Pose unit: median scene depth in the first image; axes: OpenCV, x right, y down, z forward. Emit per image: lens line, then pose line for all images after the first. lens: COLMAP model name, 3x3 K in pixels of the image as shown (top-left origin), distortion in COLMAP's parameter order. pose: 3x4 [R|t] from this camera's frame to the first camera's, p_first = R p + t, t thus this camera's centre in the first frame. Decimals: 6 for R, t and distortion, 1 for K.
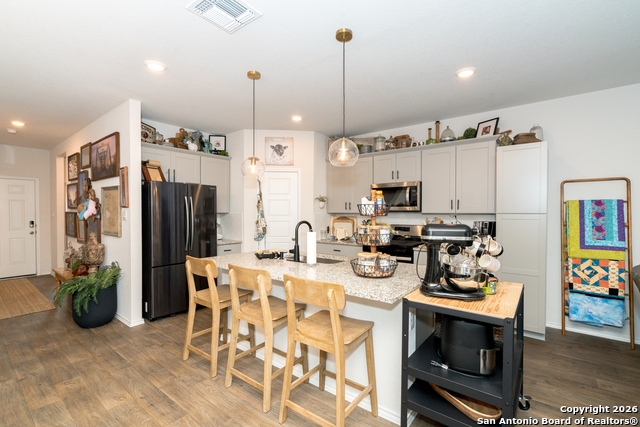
lens RADIAL K [[290.5, 0, 318.1], [0, 290.5, 216.3], [0, 0, 1]] dist [-0.003531, 0.000084]
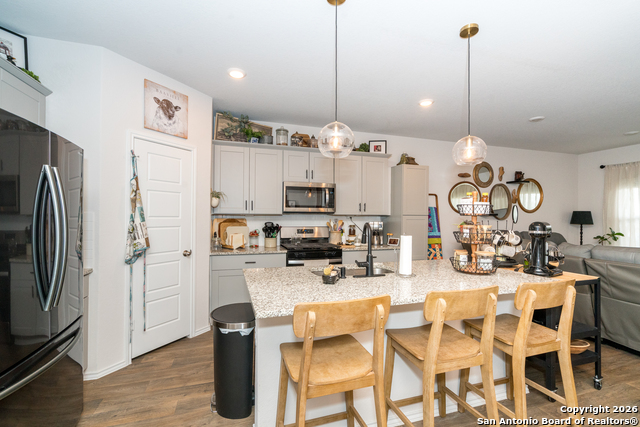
lens RADIAL K [[290.5, 0, 318.4], [0, 290.5, 213.1], [0, 0, 1]] dist [-0.003531, 0.000084]
pose [[0.558029, 0.011013, 0.829748, -0.482496], [0.006406, 0.999825, -0.017579, 0.001476], [-0.829797, 0.015125, 0.557861, 0.425984]]
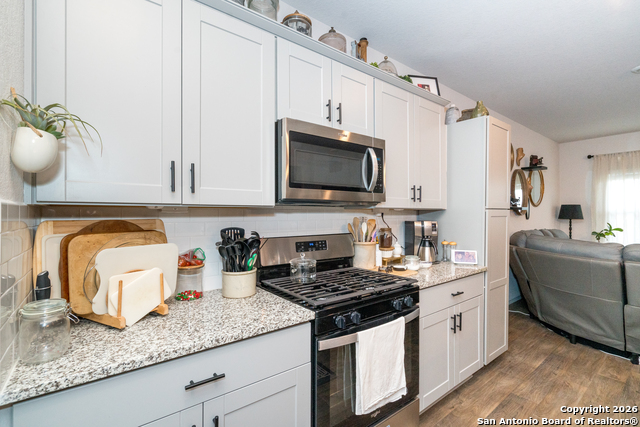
lens RADIAL K [[290.5, 0, 326.9], [0, 290.5, 210.9], [0, 0, 1]] dist [-0.003531, 0.000084]
pose [[0.221340, 0.003064, 0.975192, -0.121345], [0.013290, 0.999893, -0.006158, -0.003191], [-0.975106, 0.014323, 0.221275, 0.880519]]
